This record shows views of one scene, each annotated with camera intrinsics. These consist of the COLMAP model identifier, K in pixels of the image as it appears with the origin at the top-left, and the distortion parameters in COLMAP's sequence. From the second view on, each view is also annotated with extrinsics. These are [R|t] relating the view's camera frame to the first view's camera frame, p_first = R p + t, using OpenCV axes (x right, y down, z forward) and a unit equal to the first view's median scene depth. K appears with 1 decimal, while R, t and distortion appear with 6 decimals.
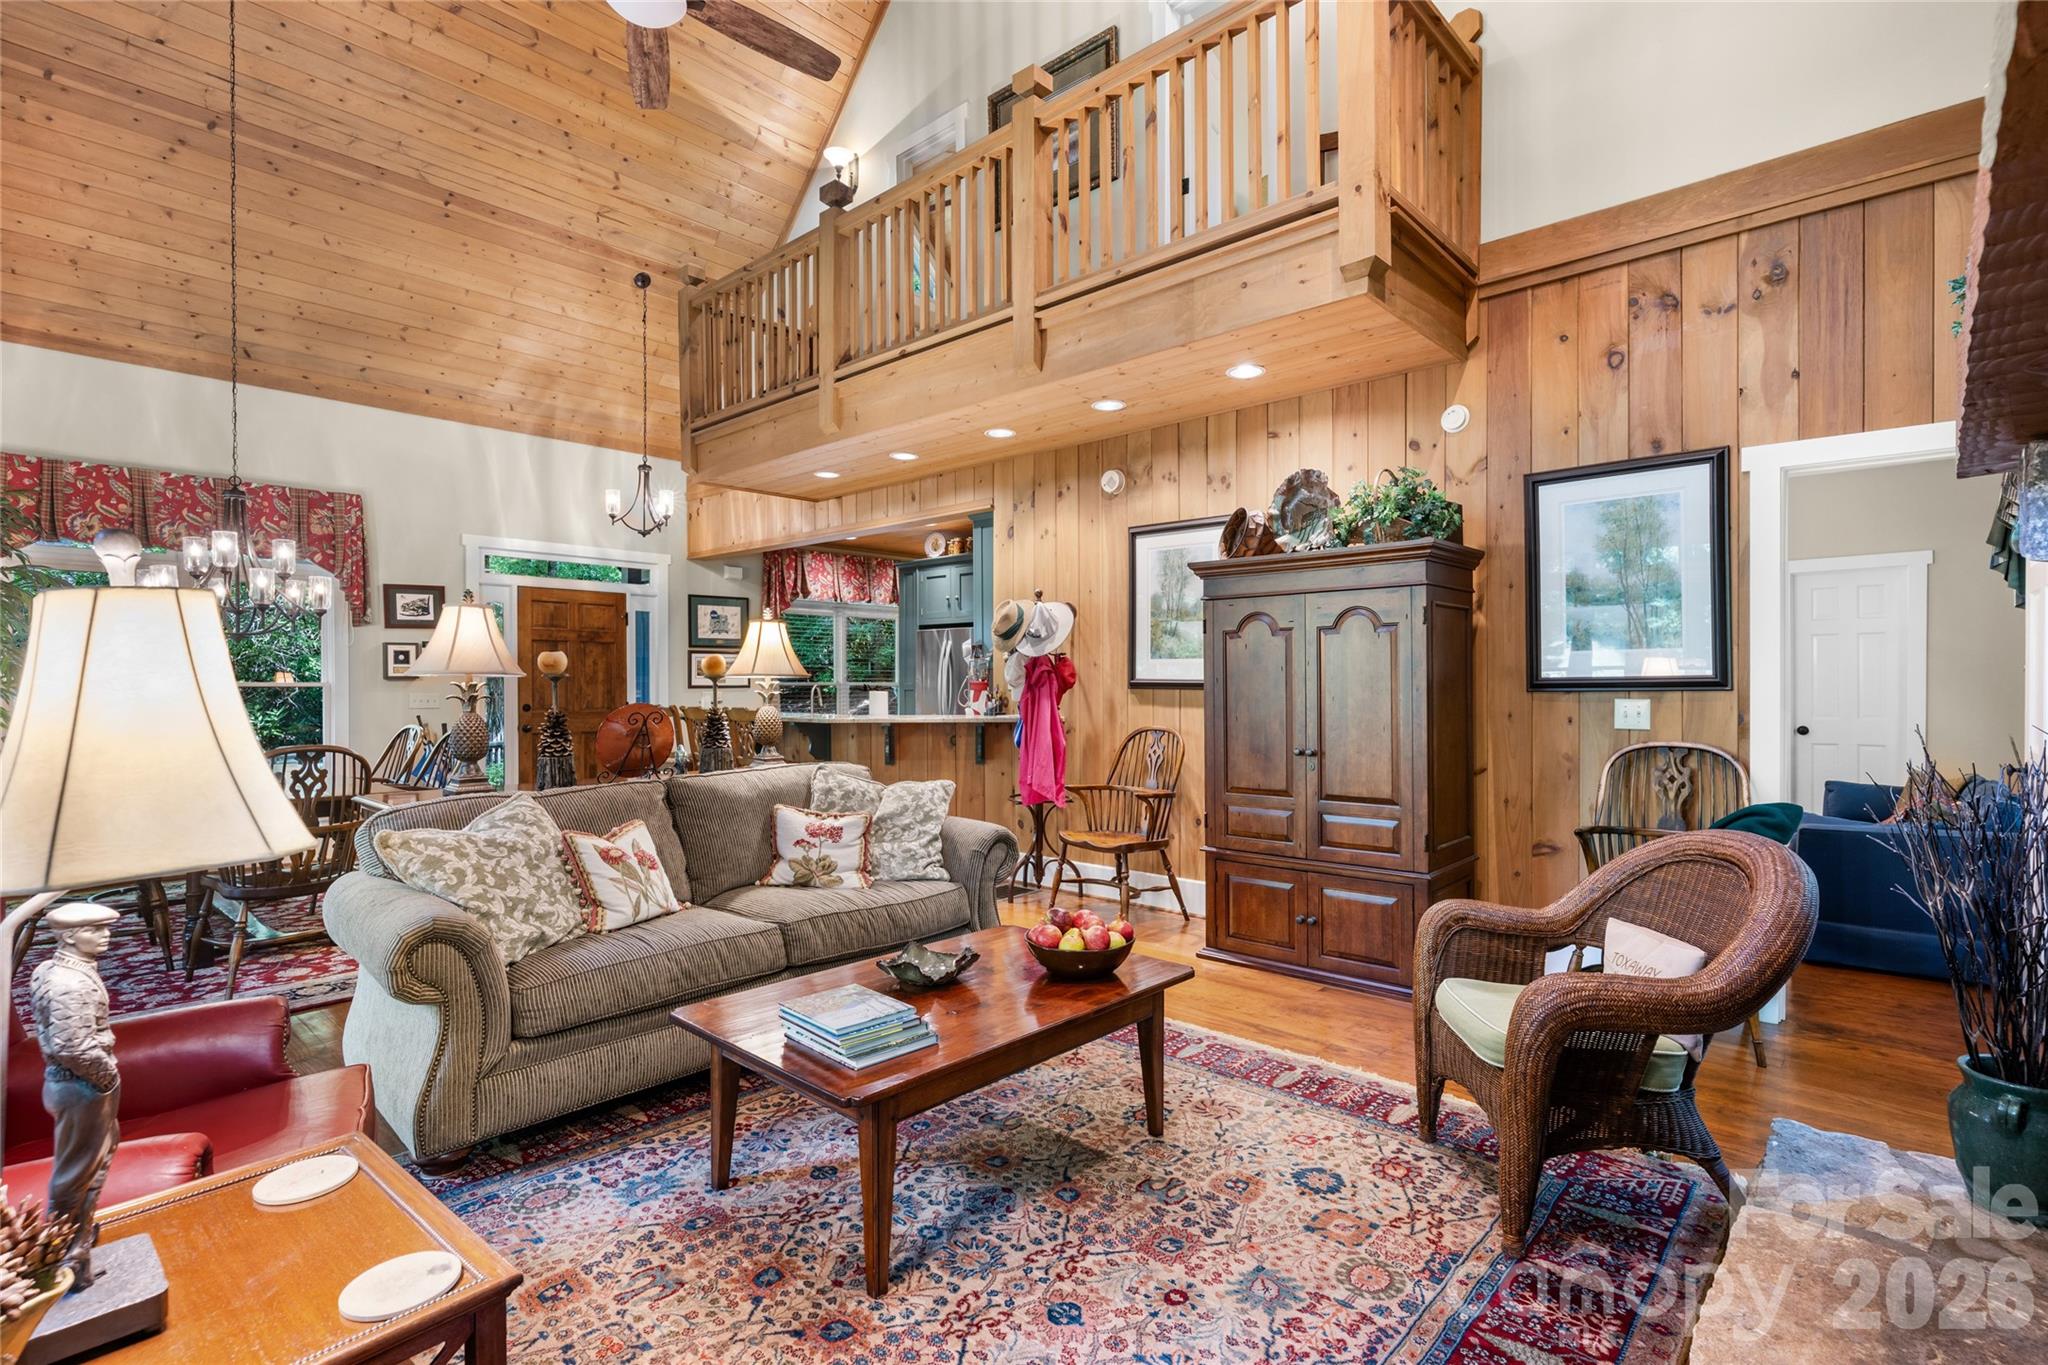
lens RADIAL K [[979.7, 0, 1021.4], [0, 979.7, 685.6], [0, 0, 1]] dist [0.003362, -0.000001]
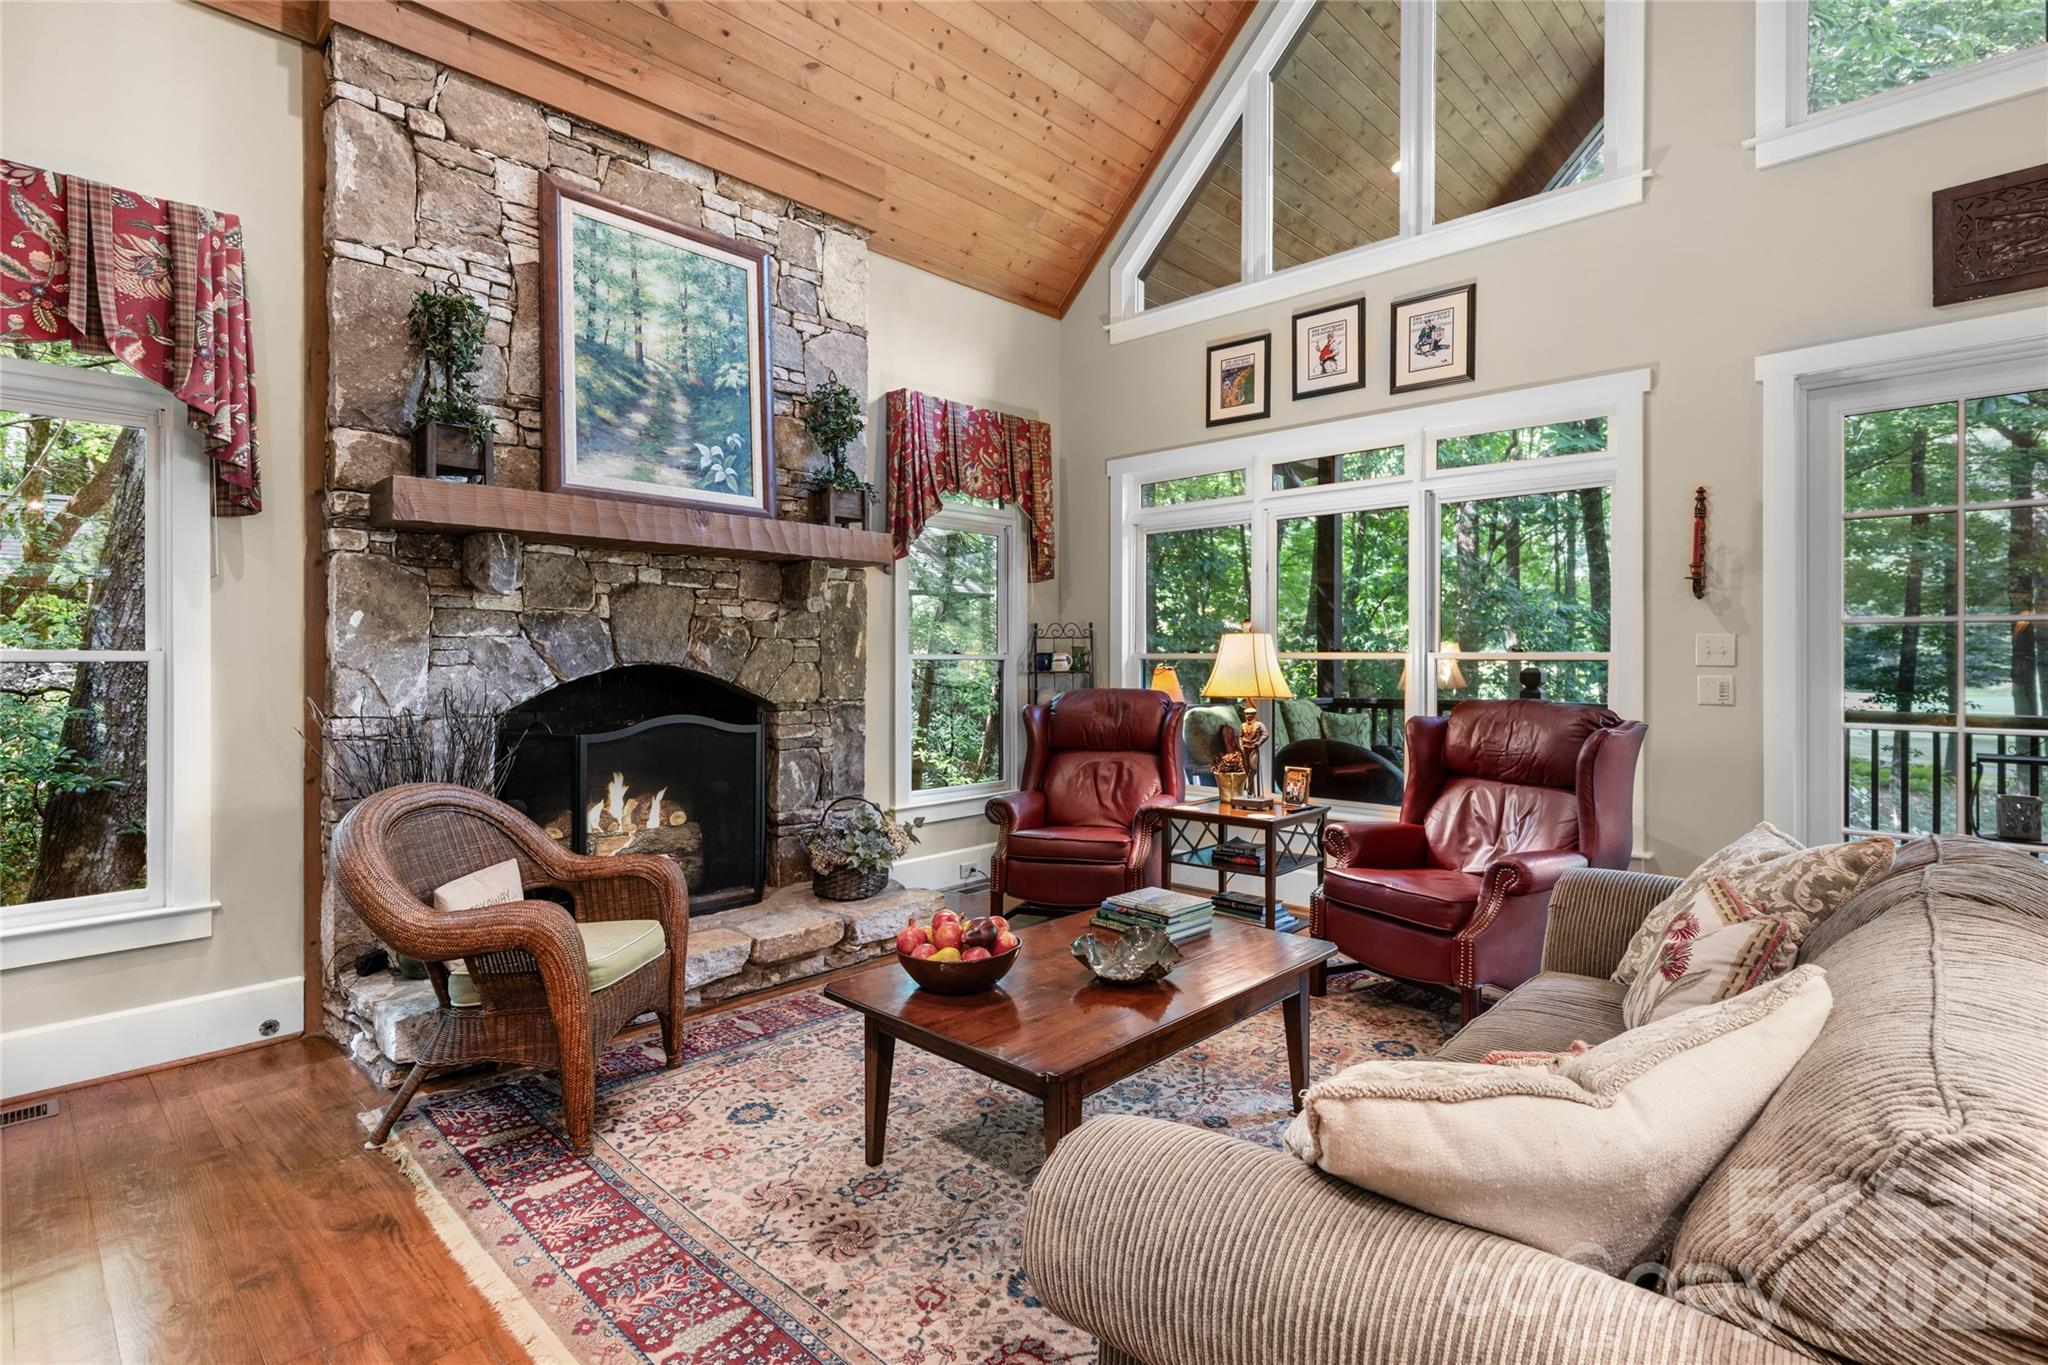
lens RADIAL K [[989.6, 0, 1018.2], [0, 989.6, 660.6], [0, 0, 1]] dist [-0.020340, 0.000510]
pose [[-0.999828, 0.002581, 0.018376, -0.004518], [0.002591, 0.999997, 0.000483, 0.001518], [-0.018374, 0.000531, -0.999831, 0.831918]]
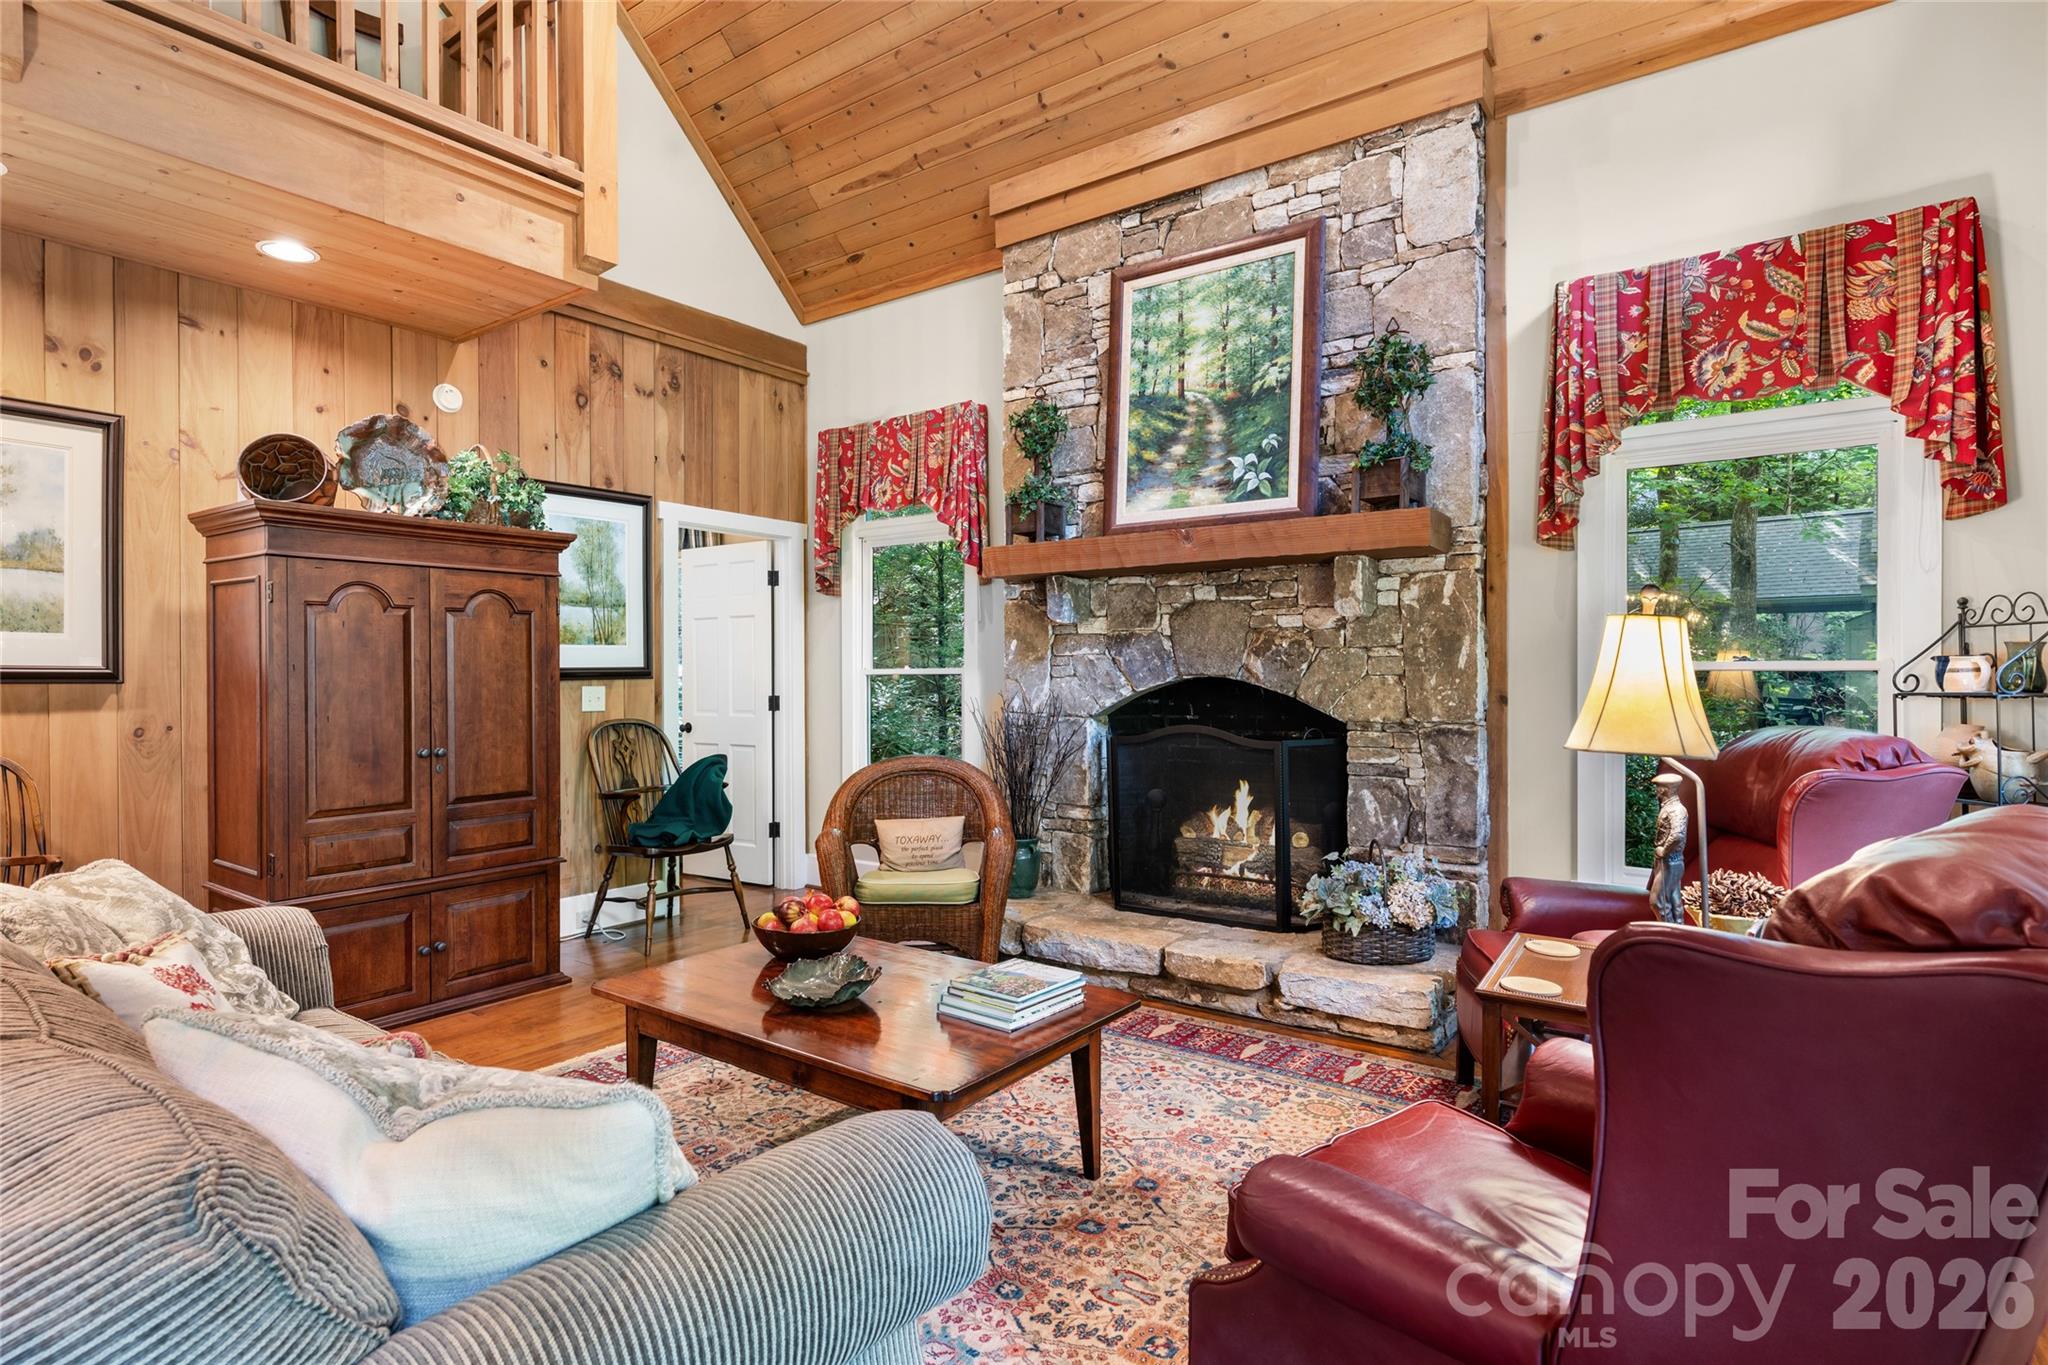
lens RADIAL K [[979.0, 0, 1070.3], [0, 979.0, 681.4], [0, 0, 1]] dist [-0.021168, -0.000153]
pose [[-0.143091, -0.007114, 0.989684, -0.415127], [0.004671, 0.999958, 0.007863, 0.001140], [-0.989699, 0.005748, -0.143052, 0.375672]]
